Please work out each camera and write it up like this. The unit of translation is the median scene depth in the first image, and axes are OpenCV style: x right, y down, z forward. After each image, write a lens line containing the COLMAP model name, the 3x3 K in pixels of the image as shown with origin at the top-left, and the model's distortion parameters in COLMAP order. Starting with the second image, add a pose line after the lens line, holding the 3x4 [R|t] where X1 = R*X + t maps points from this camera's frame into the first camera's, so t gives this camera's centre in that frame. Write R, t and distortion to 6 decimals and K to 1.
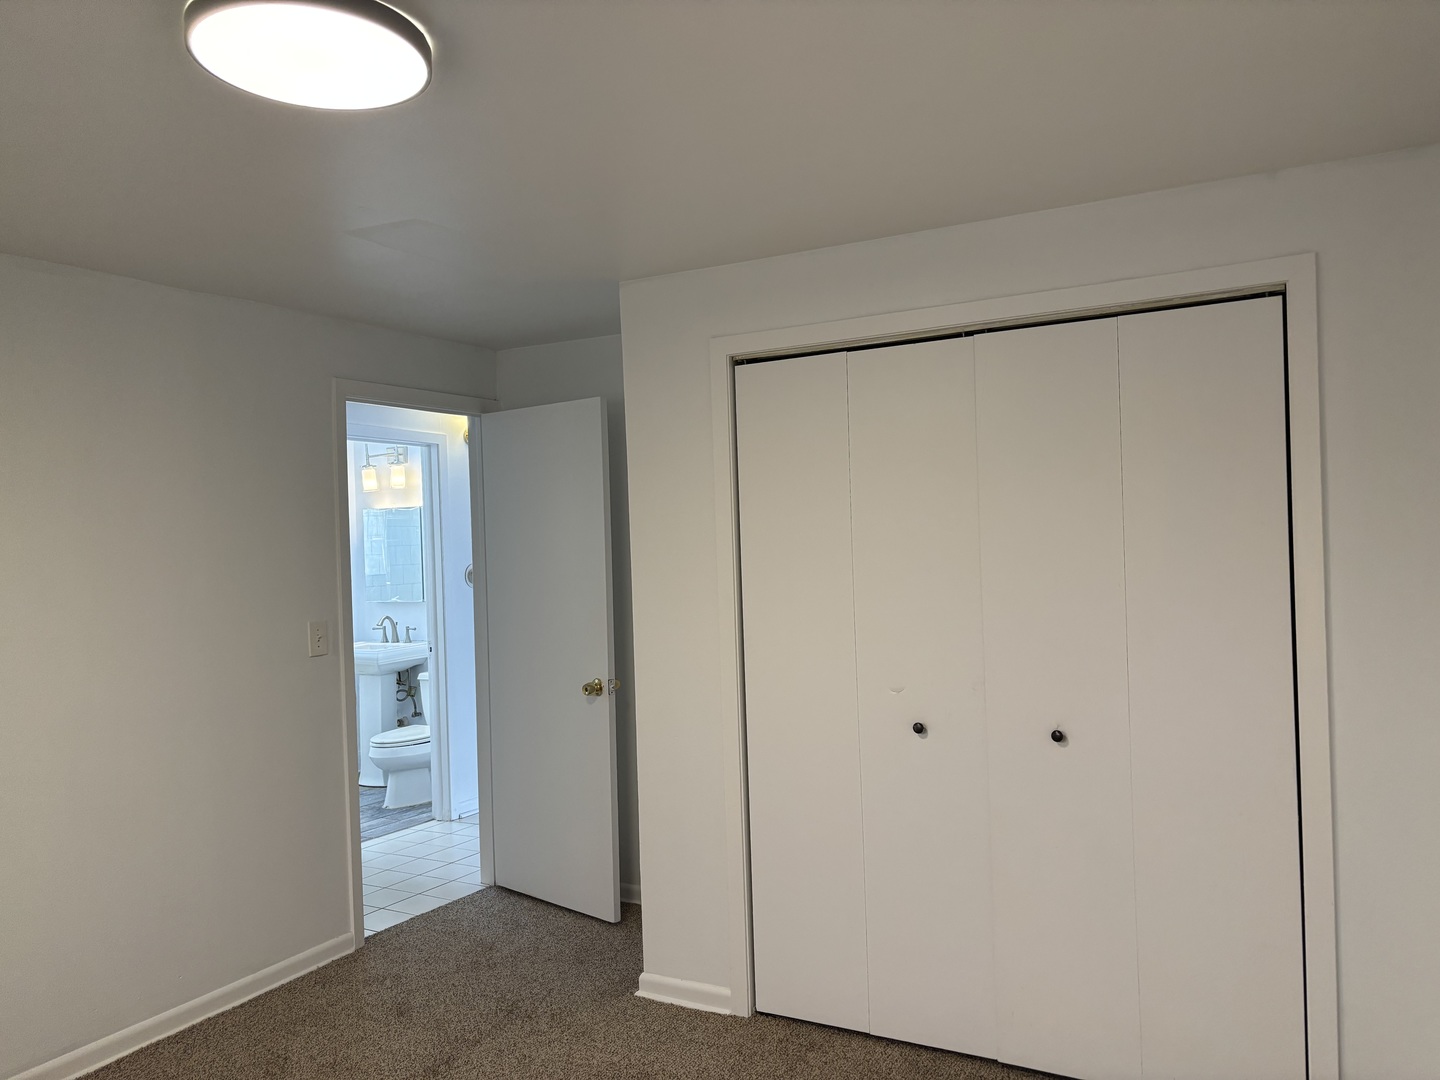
lens RADIAL K [[1083.3, 0, 733.1], [0, 1083.3, 564.1], [0, 0, 1]] dist [0.054419, -0.065707]
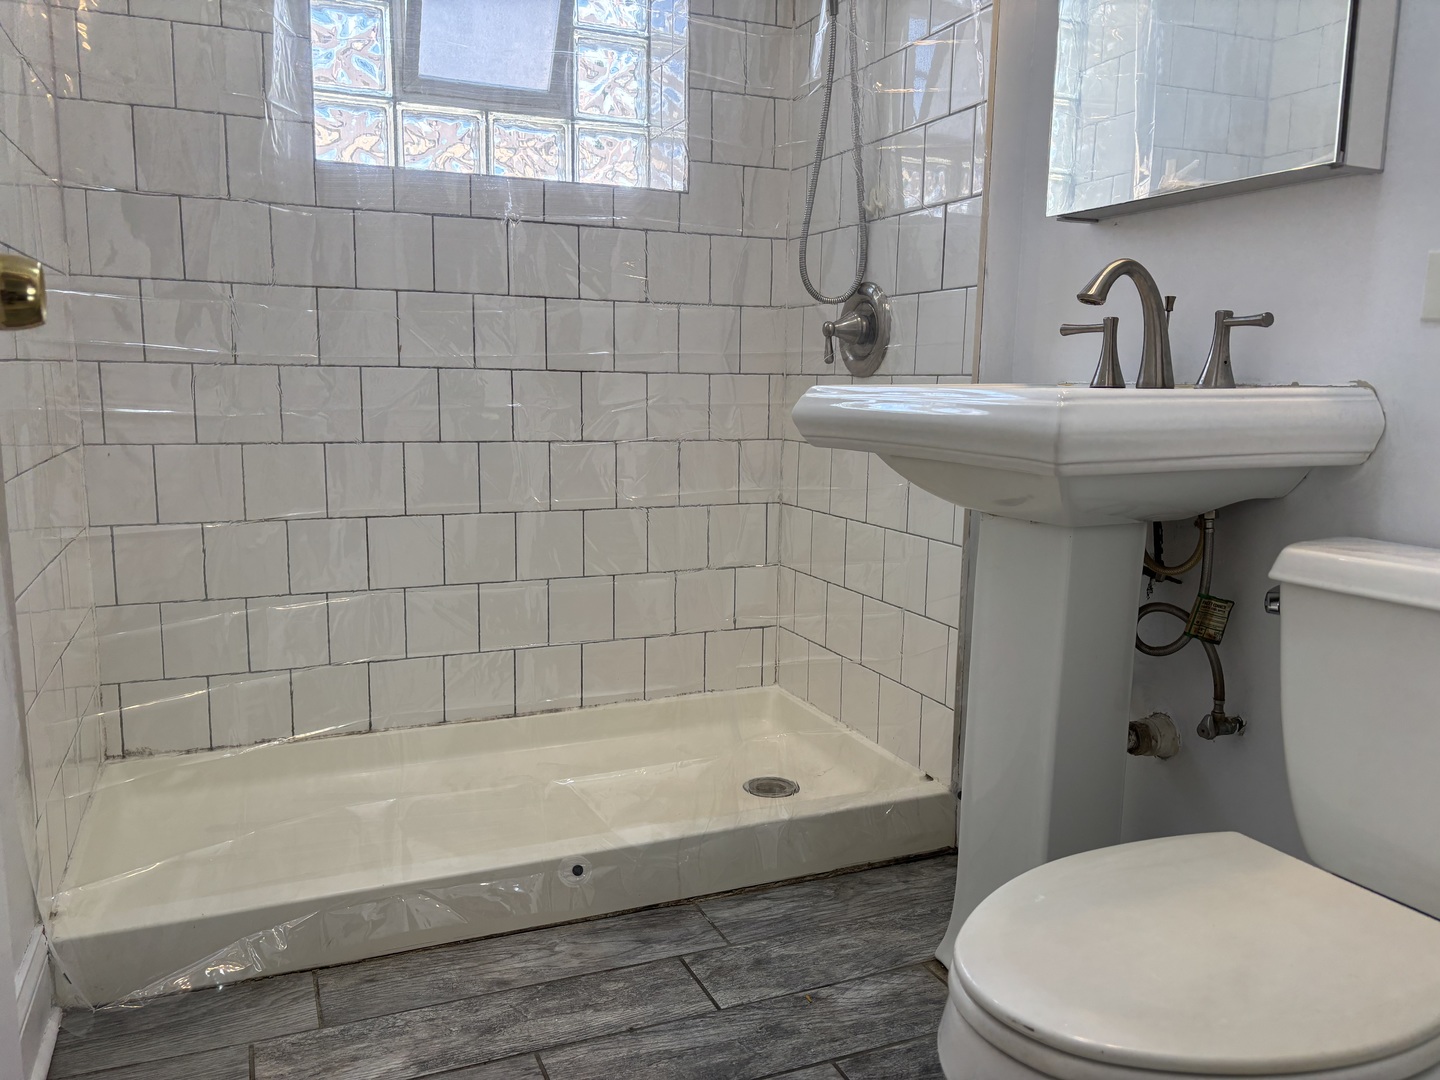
lens RADIAL K [[1083.3, 0, 716.8], [0, 1083.3, 541.3], [0, 0, 1]] dist [0.054419, -0.065707]
pose [[0.796744, 0.129748, -0.590224, -0.461849], [-0.051981, 0.987774, 0.146971, 0.140361], [0.602077, -0.086418, 0.793747, 1.440056]]
